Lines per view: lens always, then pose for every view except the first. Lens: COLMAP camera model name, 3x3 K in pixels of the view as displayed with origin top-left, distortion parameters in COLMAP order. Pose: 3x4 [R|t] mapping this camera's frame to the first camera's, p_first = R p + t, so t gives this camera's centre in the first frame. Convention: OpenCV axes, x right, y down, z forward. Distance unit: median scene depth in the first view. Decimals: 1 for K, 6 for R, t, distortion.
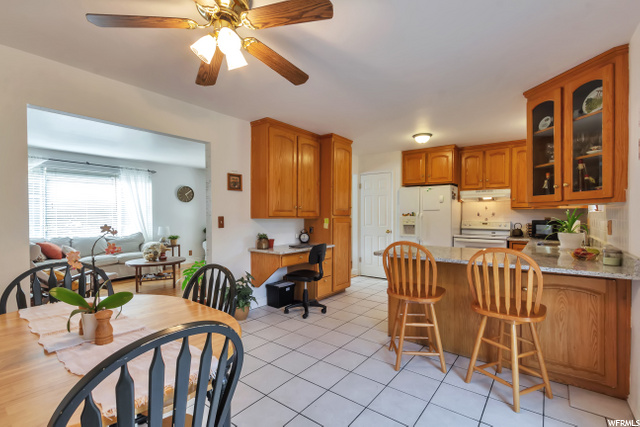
lens RADIAL K [[296.0, 0, 318.5], [0, 296.0, 216.9], [0, 0, 1]] dist [0.009118, -0.001902]
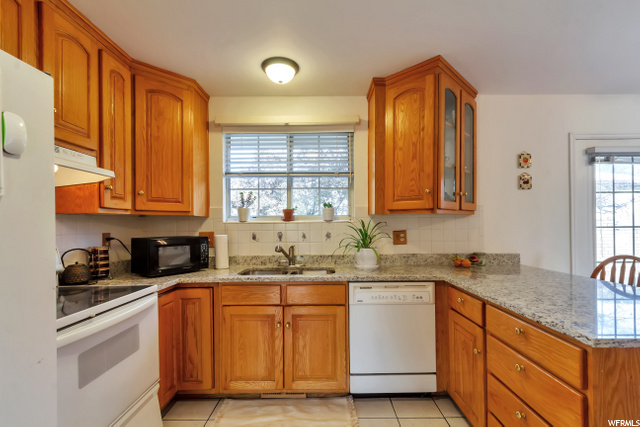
lens RADIAL K [[296.0, 0, 324.7], [0, 296.0, 223.3], [0, 0, 1]] dist [0.009118, -0.001902]
pose [[-0.607266, 0.006887, 0.794469, 0.169361], [0.011701, 0.999931, 0.000276, -0.009079], [-0.794413, 0.009464, -0.607305, 0.962186]]
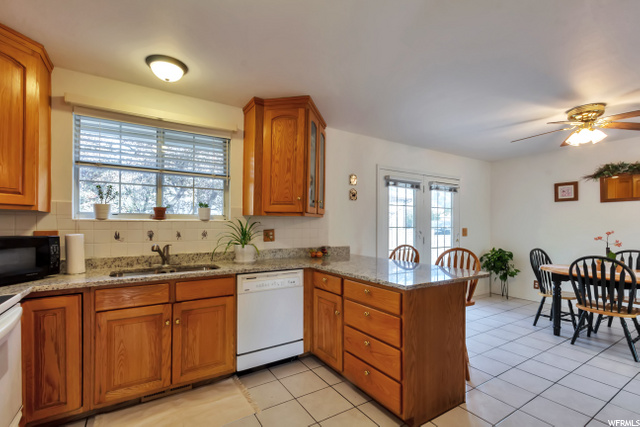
lens RADIAL K [[296.0, 0, 324.6], [0, 296.0, 224.5], [0, 0, 1]] dist [0.009118, -0.001902]
pose [[-0.940766, -0.005586, 0.339010, 0.188957], [-0.003553, 0.999972, 0.006617, -0.009333], [-0.339037, 0.005021, -0.940760, 1.082300]]
